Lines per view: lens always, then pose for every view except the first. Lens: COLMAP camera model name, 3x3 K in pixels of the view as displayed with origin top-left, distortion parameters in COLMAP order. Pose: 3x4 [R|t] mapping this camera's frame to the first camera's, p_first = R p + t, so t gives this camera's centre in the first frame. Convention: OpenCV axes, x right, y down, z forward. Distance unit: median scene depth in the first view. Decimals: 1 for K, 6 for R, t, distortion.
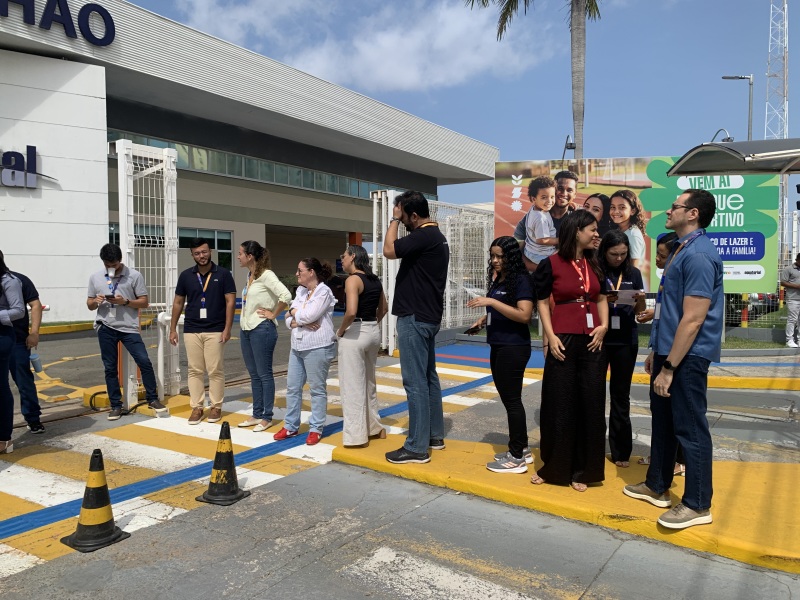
lens RADIAL K [[611.7, 0, 395.8], [0, 611.7, 290.3], [0, 0, 1]] dist [0.034115, -0.031046]
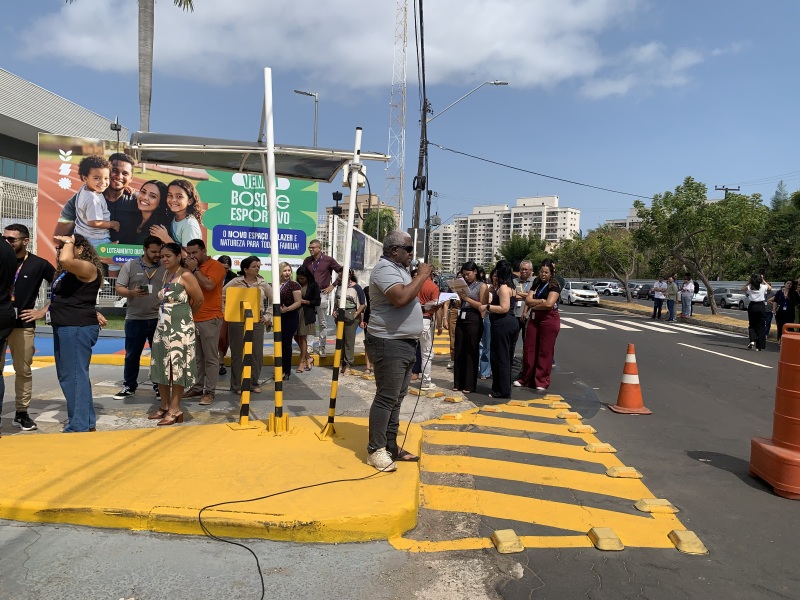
lens RADIAL K [[608.6, 0, 400.4], [0, 608.6, 290.6], [0, 0, 1]] dist [0.009324, -0.005316]
pose [[0.853529, 0.019669, 0.520674, 0.155450], [-0.025219, 0.999676, 0.003578, 0.008346], [-0.520435, -0.016185, 0.853748, -0.057809]]
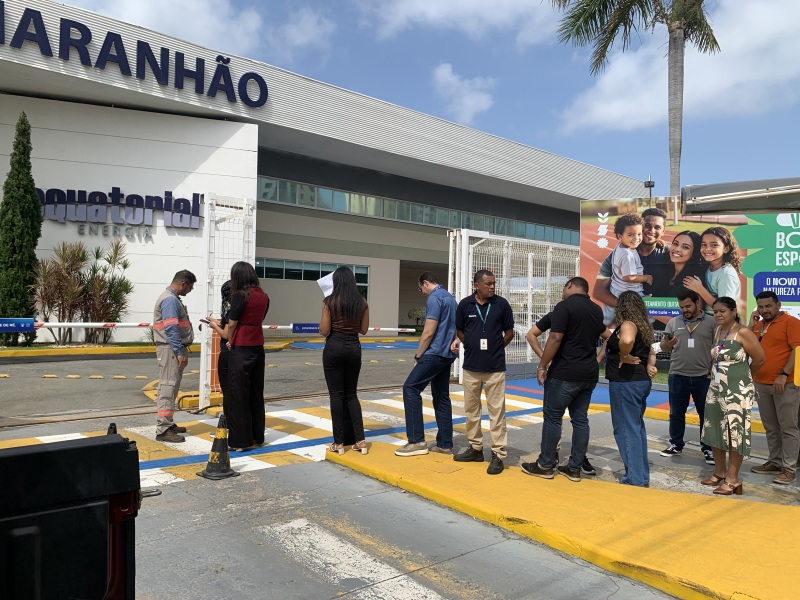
lens RADIAL K [[610.5, 0, 404.2], [0, 610.5, 292.5], [0, 0, 1]] dist [0.014095, -0.002634]
pose [[0.968694, 0.019388, -0.247499, 0.133795], [-0.032809, 0.998199, -0.050219, 0.004334], [0.246079, 0.056767, 0.967586, -0.049322]]
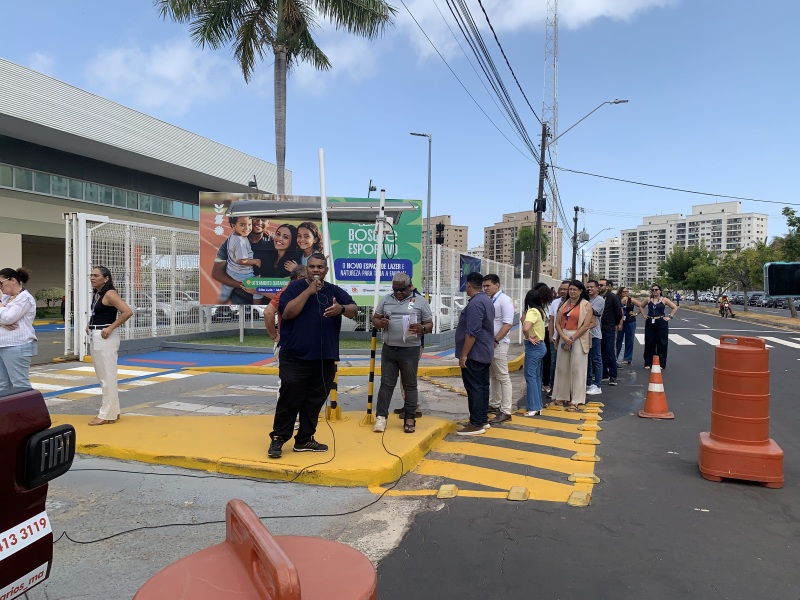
lens RADIAL K [[606.9, 0, 414.1], [0, 606.9, 302.6], [0, 0, 1]] dist [0.098786, -0.207676]
pose [[0.954790, 0.004645, 0.297244, 0.209247], [-0.003229, 0.999981, -0.005253, 0.003396], [-0.297263, 0.004056, 0.954787, -0.222781]]
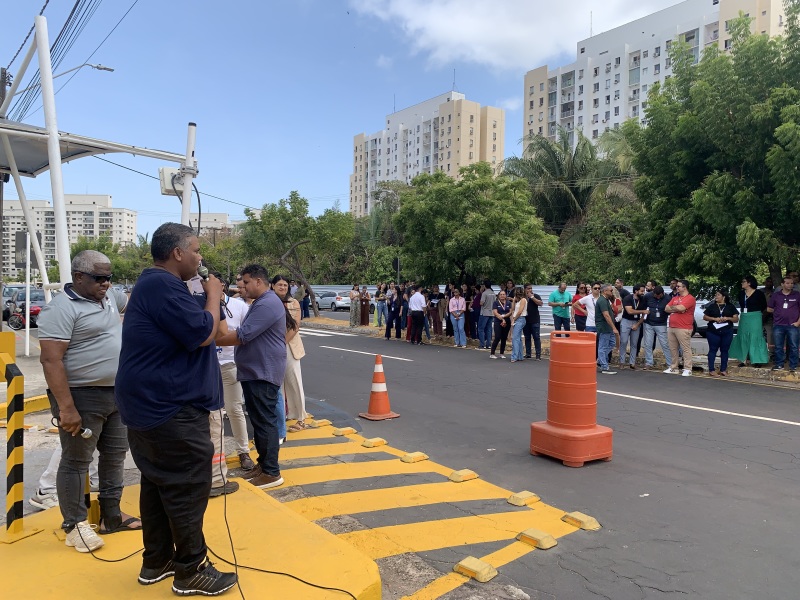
lens RADIAL K [[609.5, 0, 408.3], [0, 609.5, 291.9], [0, 0, 1]] dist [0.063868, -0.083940]
pose [[0.314104, 0.003055, 0.949384, 0.060317], [0.011513, 0.999909, -0.007027, -0.004283], [-0.949319, 0.013138, 0.314041, 0.097916]]
